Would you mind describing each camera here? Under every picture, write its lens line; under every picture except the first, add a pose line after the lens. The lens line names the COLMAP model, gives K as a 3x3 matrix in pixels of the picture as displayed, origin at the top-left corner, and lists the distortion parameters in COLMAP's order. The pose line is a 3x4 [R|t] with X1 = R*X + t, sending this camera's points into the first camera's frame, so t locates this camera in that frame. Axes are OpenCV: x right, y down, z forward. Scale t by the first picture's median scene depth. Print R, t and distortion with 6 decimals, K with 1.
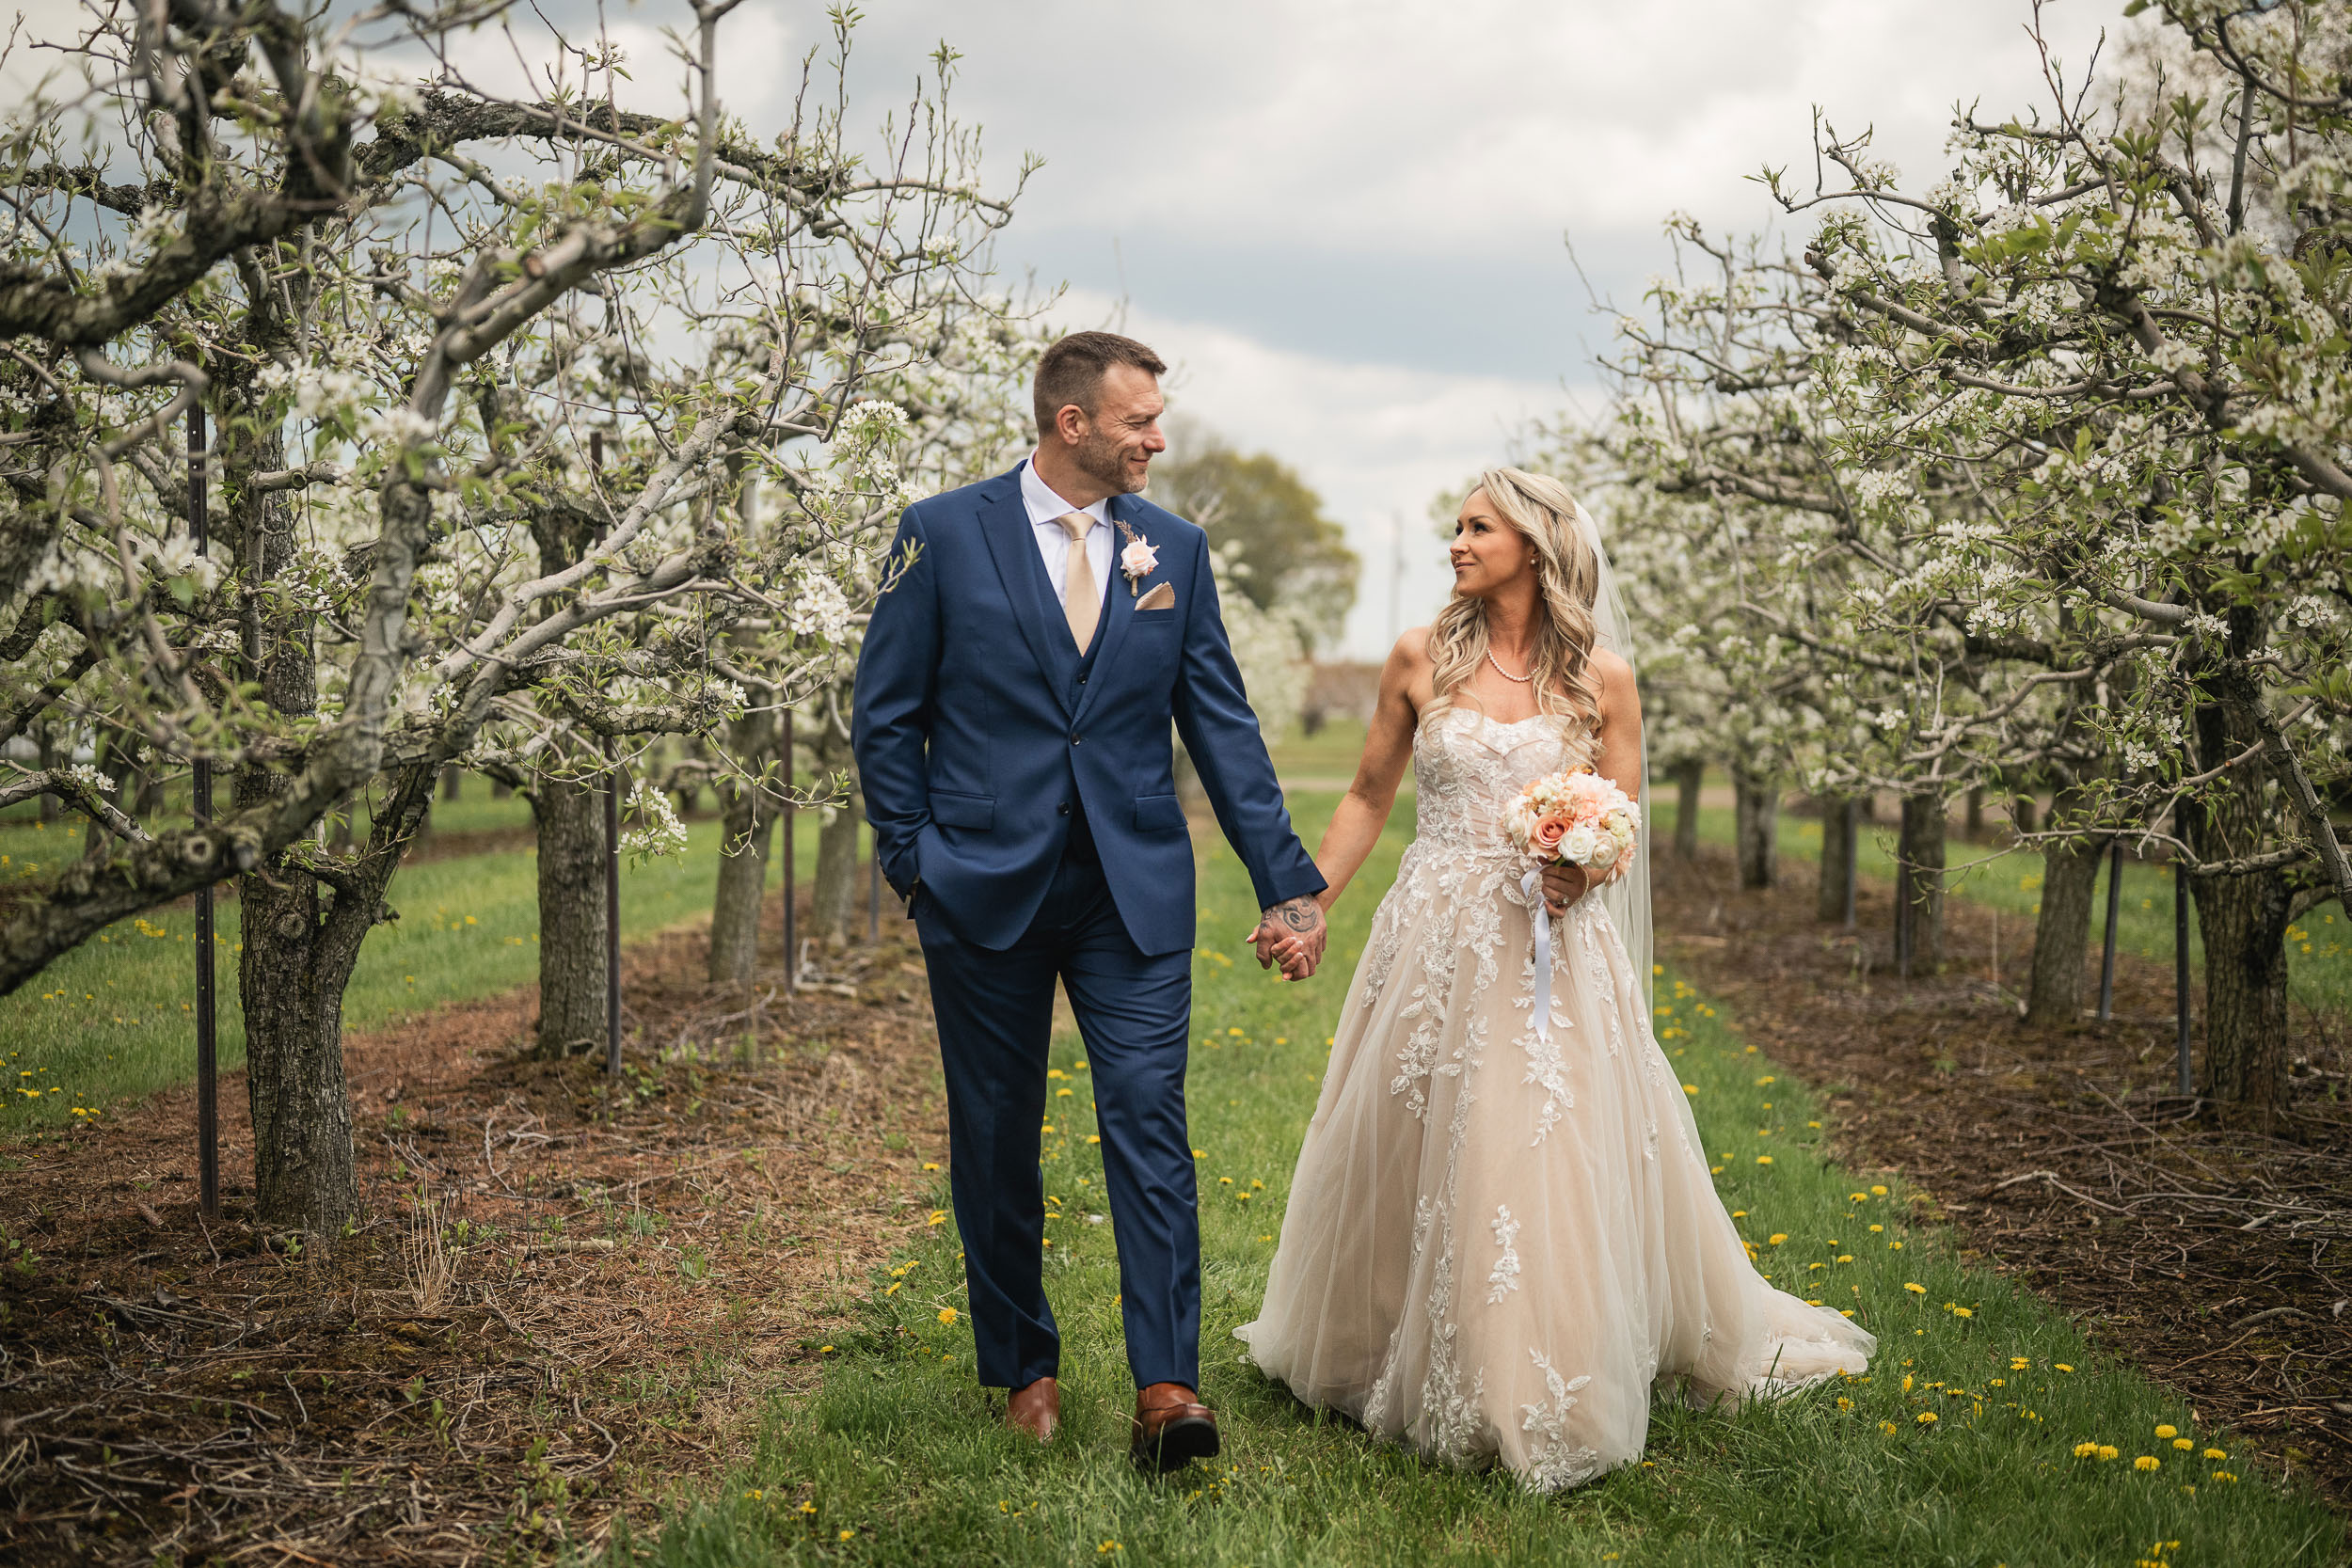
lens RADIAL K [[3458.8, 0, 1177.8], [0, 3458.8, 791.4], [0, 0, 1]] dist [-0.006660, -0.018169]
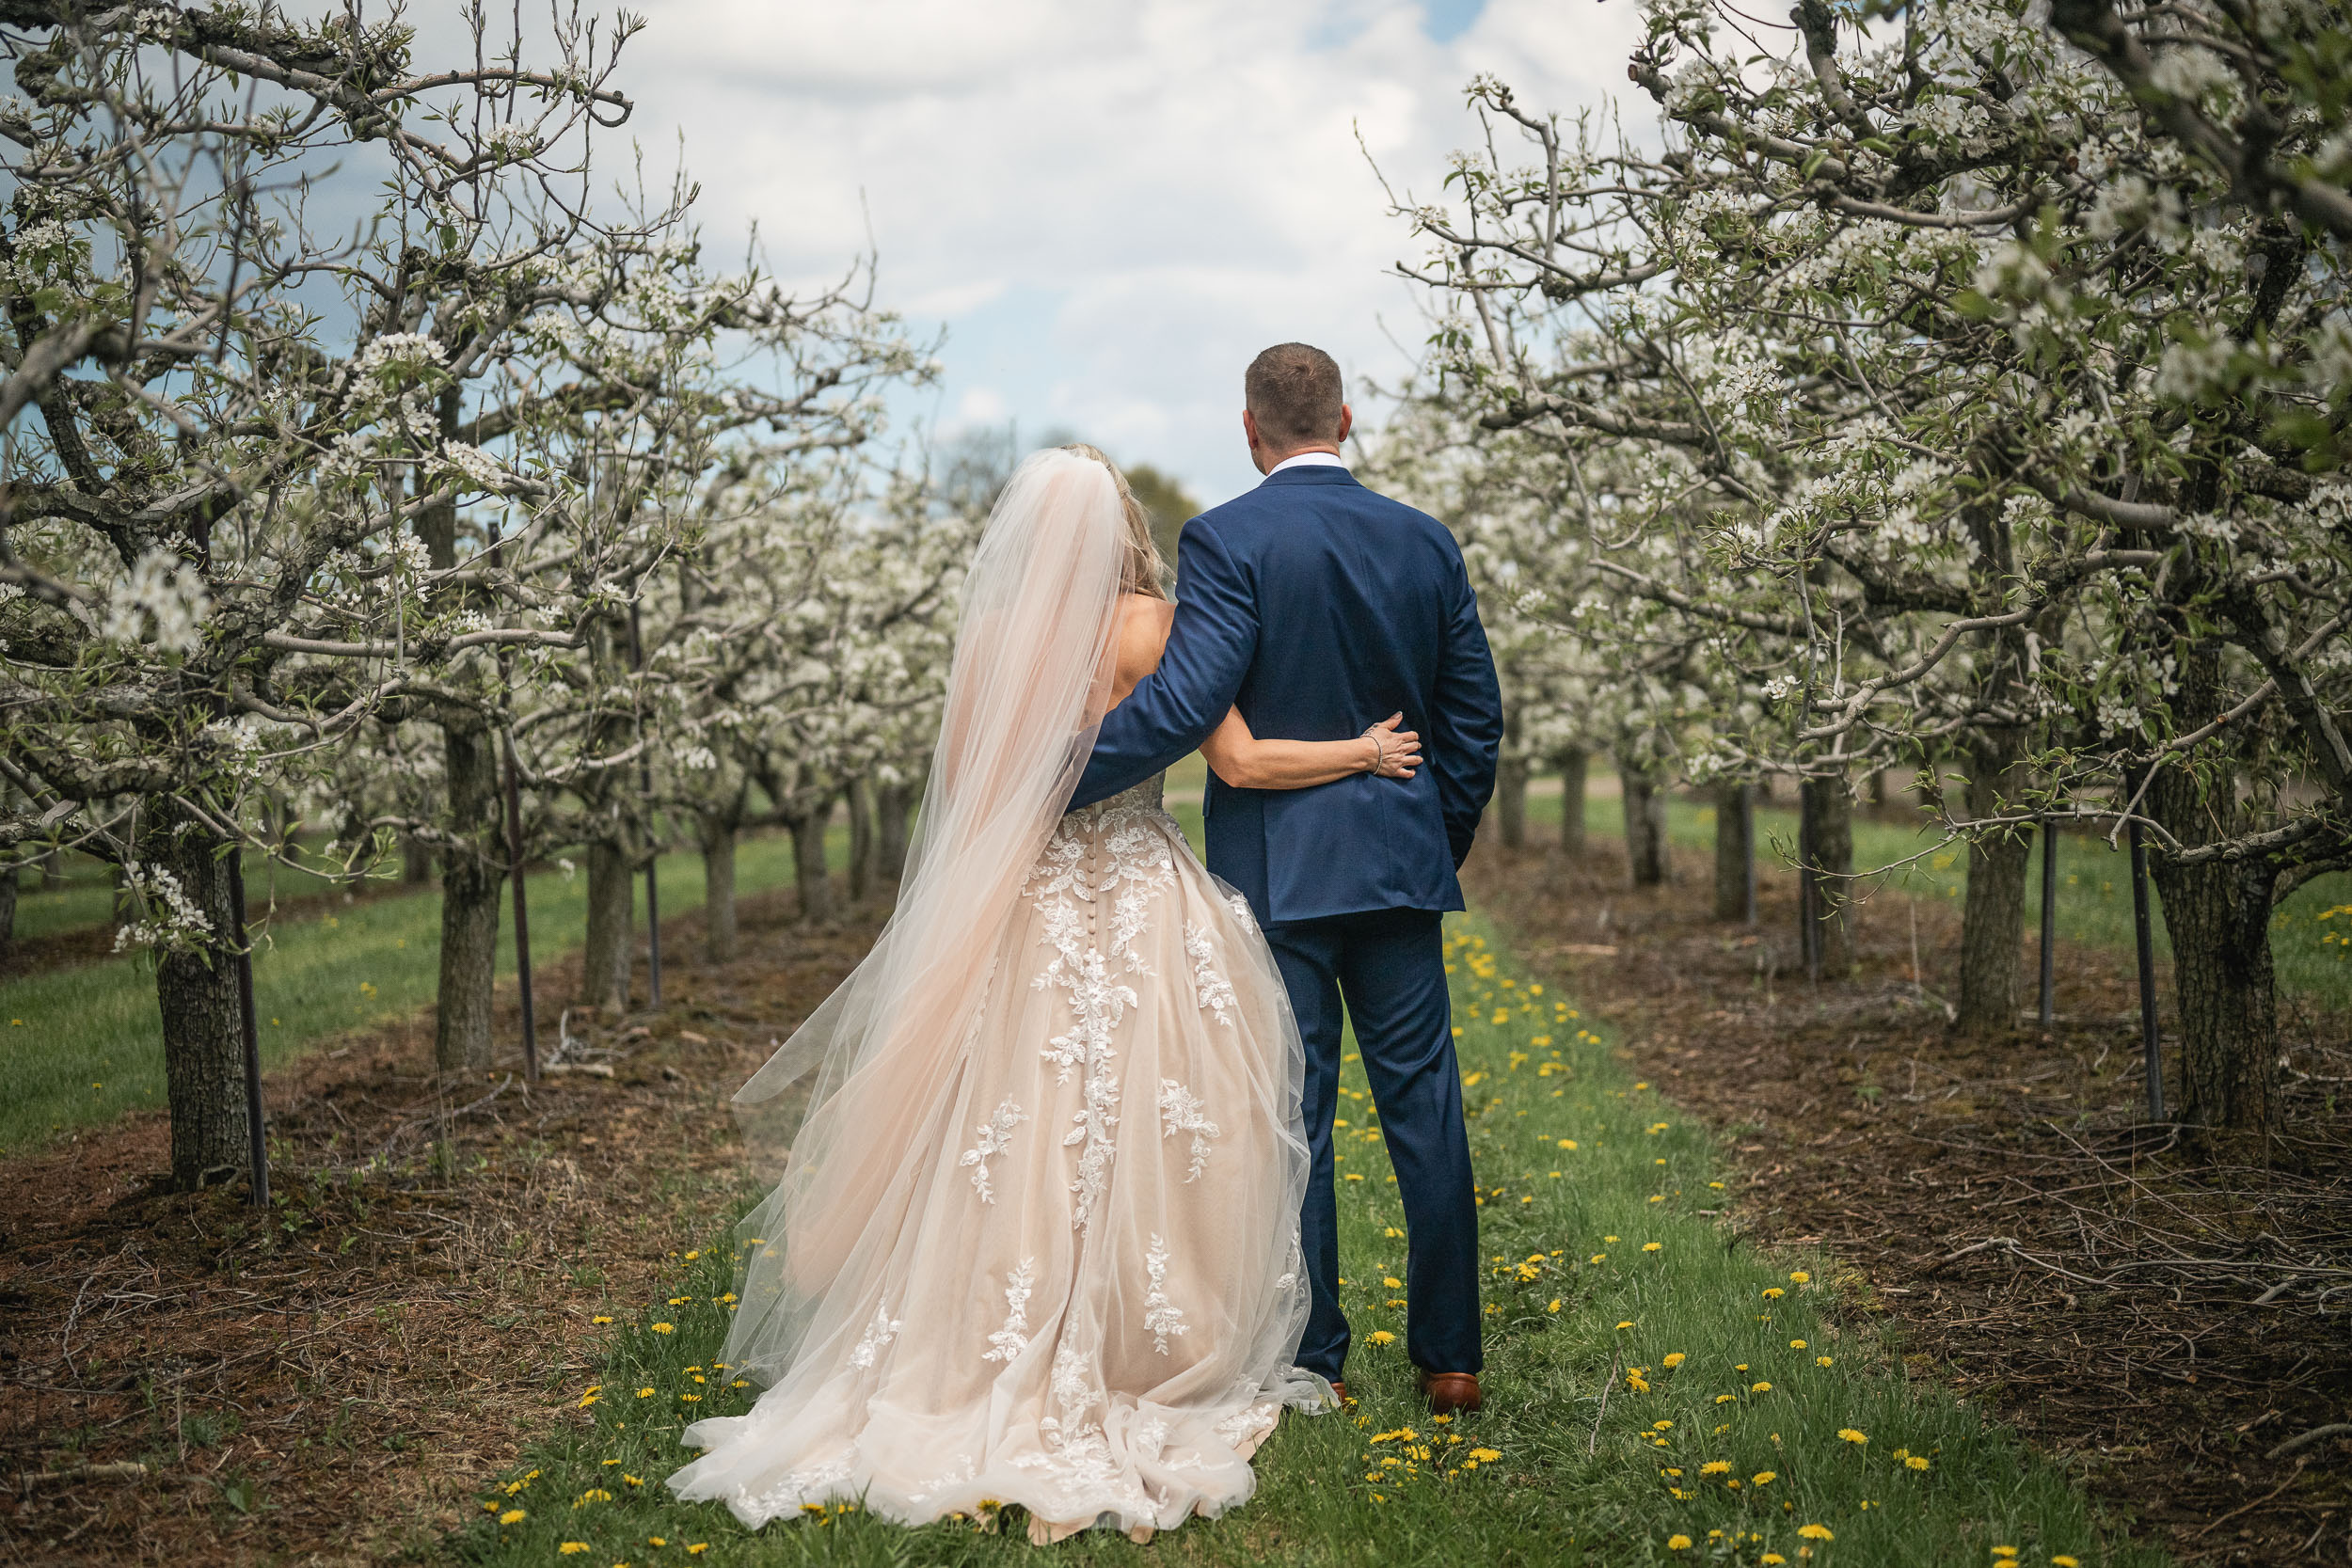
lens RADIAL K [[3371.6, 0, 1146.4], [0, 3371.6, 784.3], [0, 0, 1]] dist [-0.002144, -0.025478]
pose [[0.998349, -0.055511, 0.014781, 0.045156], [0.055604, 0.998435, -0.005965, -0.001962], [-0.014427, 0.006778, 0.999873, 0.213812]]
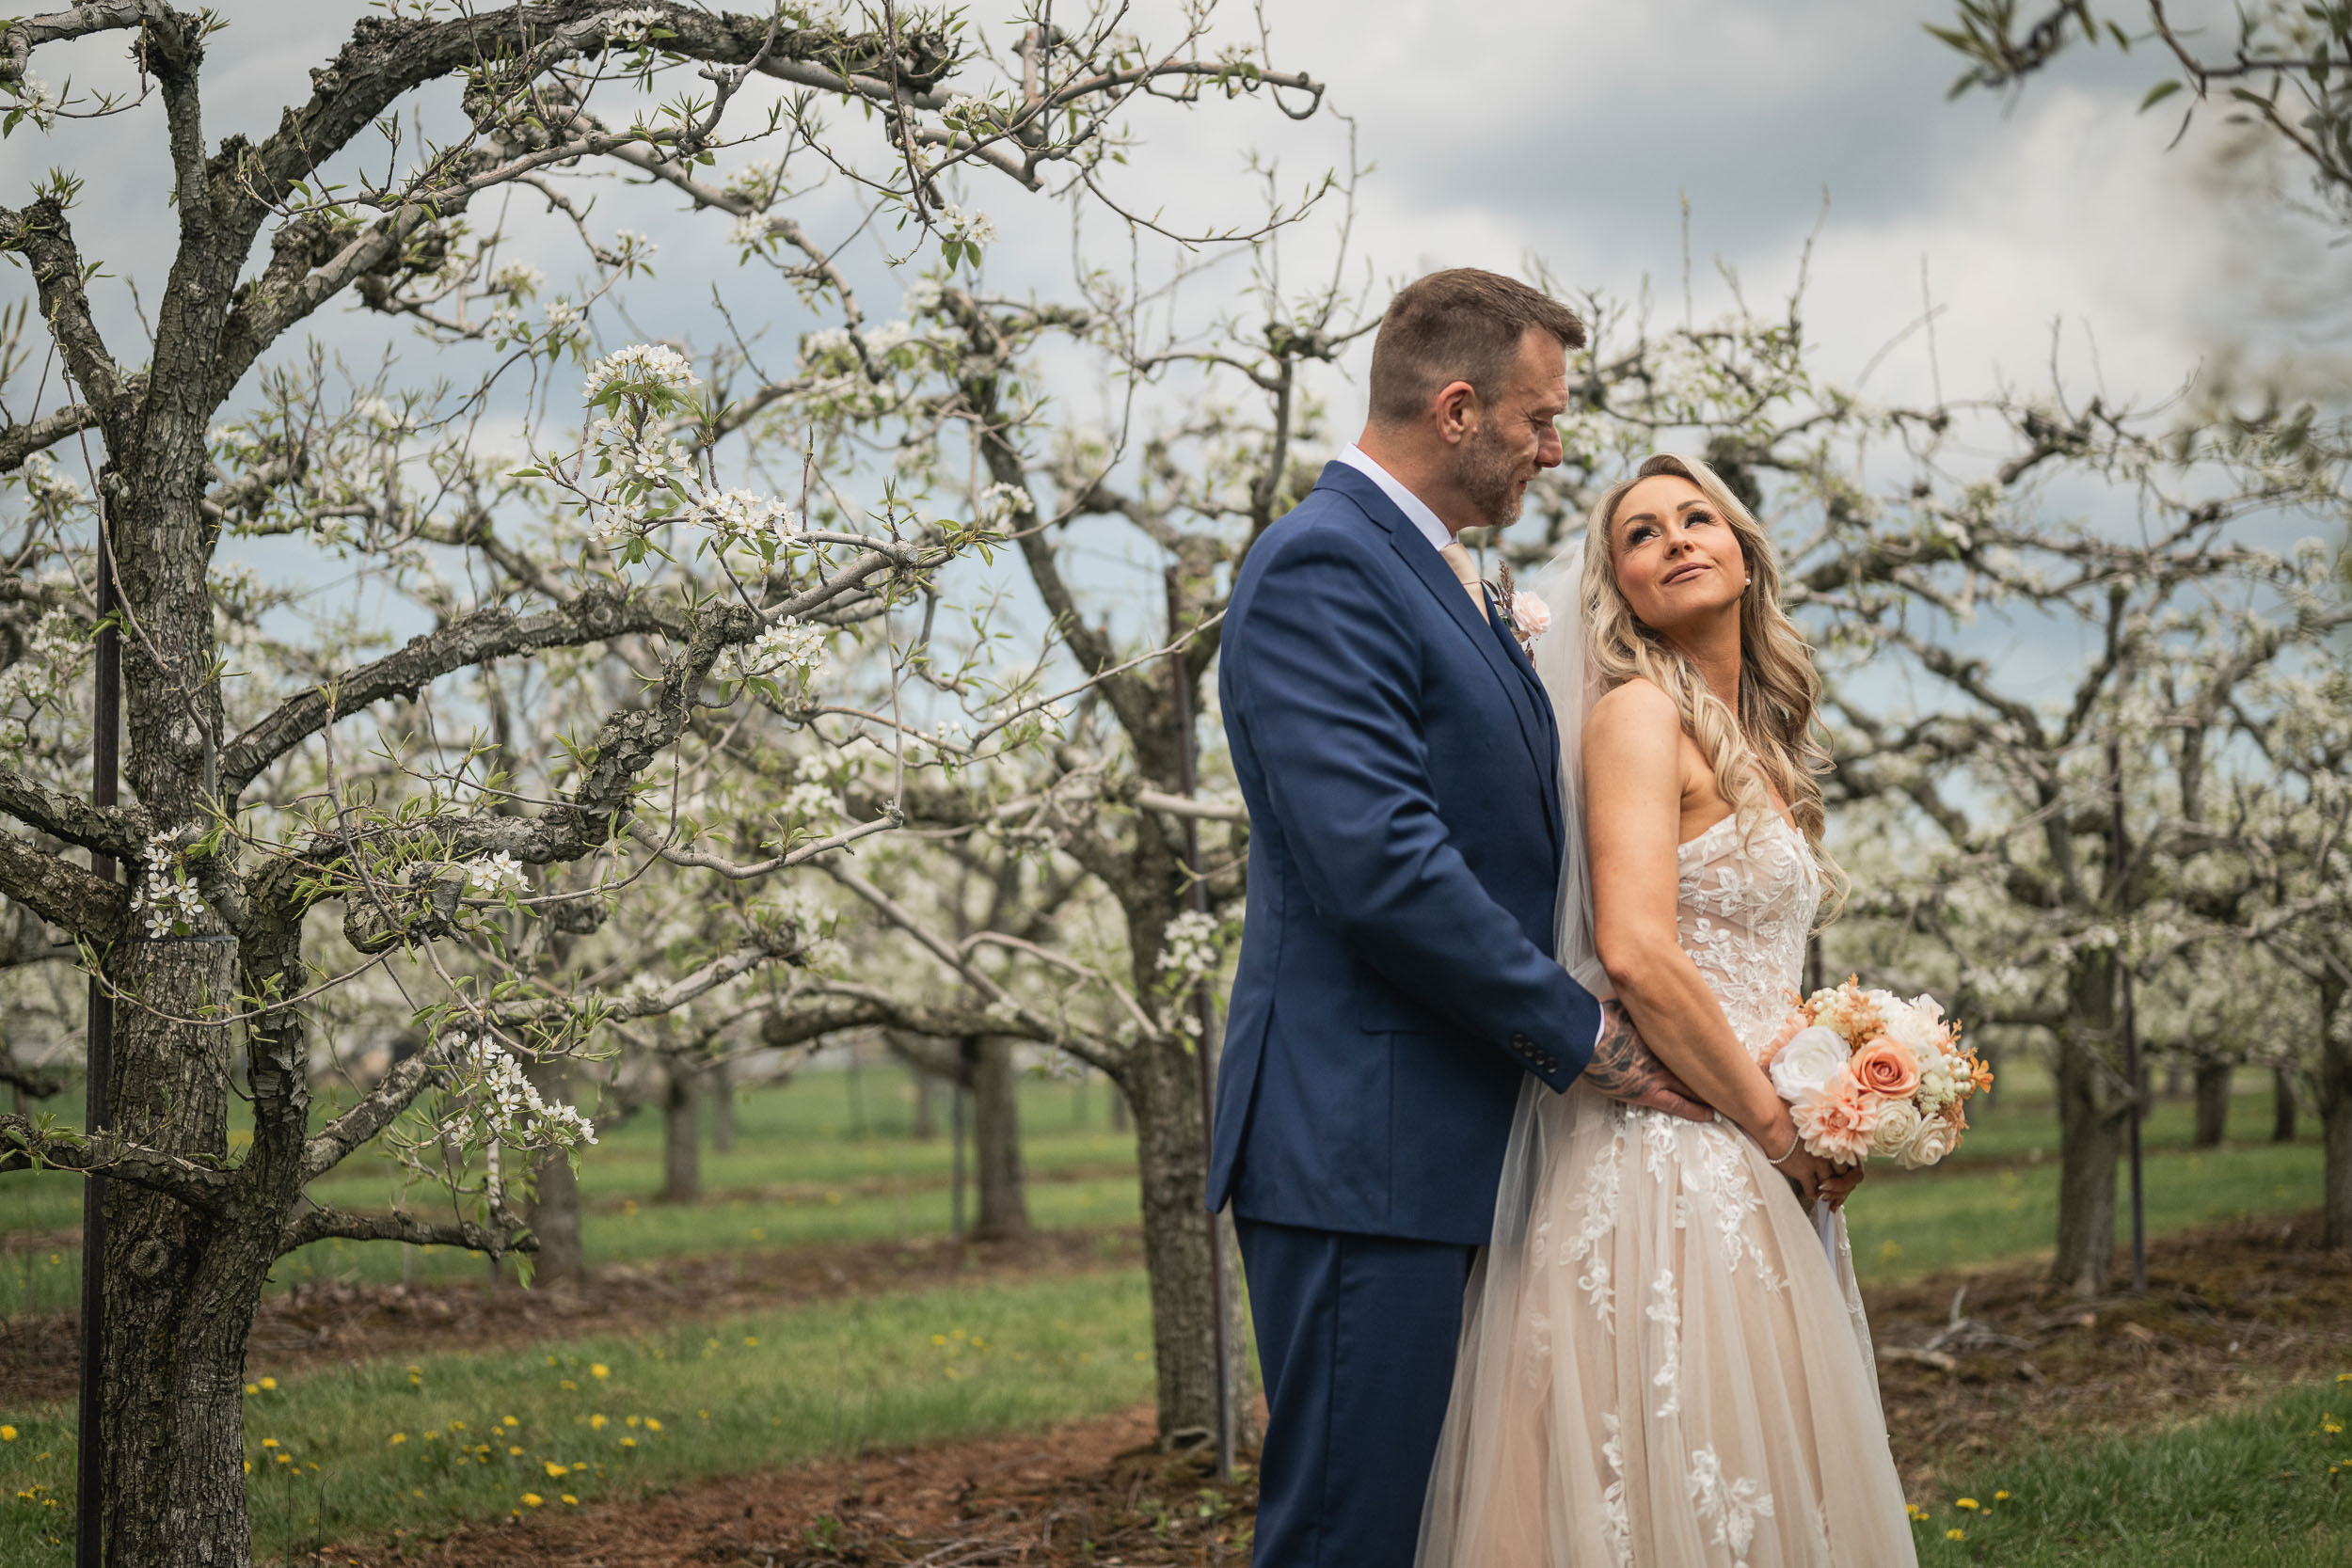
lens RADIAL K [[3371.7, 0, 1165.9], [0, 3371.7, 795.5], [0, 0, 1]] dist [0.000169, -0.003595]
pose [[0.842260, -0.057861, -0.535958, 0.218331], [0.005975, 0.995164, -0.098045, 0.012346], [0.539039, 0.079377, 0.838532, 0.458226]]
